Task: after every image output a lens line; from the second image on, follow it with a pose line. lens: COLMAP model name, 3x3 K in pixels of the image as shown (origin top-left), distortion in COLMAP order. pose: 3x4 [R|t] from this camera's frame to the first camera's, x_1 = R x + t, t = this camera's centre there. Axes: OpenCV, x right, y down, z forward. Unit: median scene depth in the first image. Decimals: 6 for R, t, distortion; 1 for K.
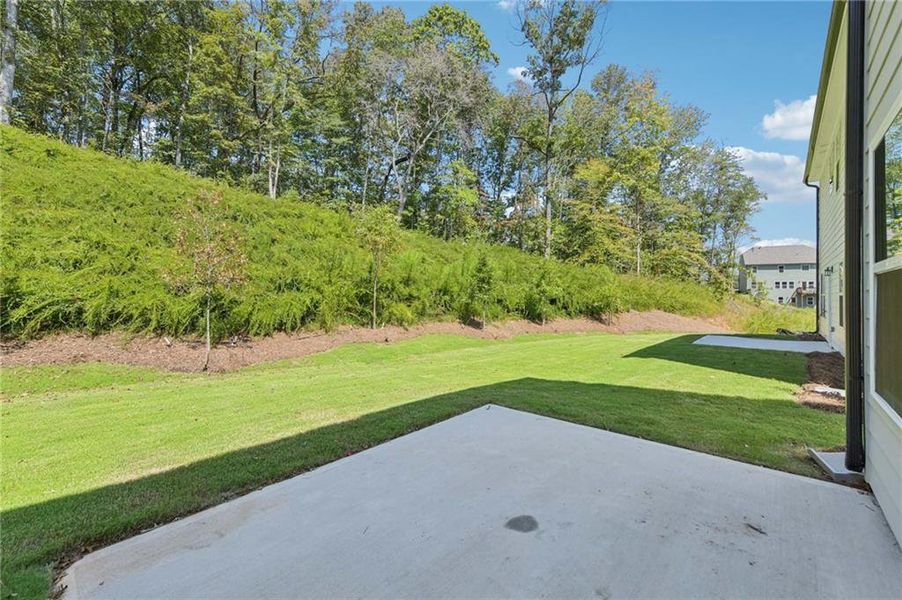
lens RADIAL K [[365.8, 0, 451.0], [0, 365.8, 300.0], [0, 0, 1]] dist [-0.001523, -0.000108]
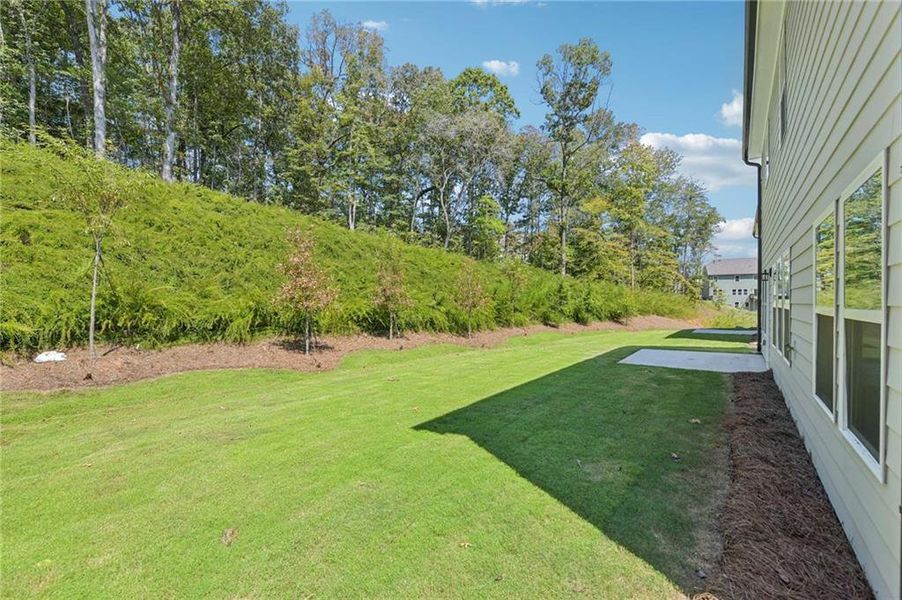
lens RADIAL K [[363.2, 0, 450.3], [0, 363.2, 313.2], [0, 0, 1]] dist [0.001278, 0.000040]
pose [[0.997545, -0.016325, 0.068097, -0.202853], [0.015407, 0.999783, 0.013987, -0.006651], [-0.068310, -0.012903, 0.997581, -0.217728]]
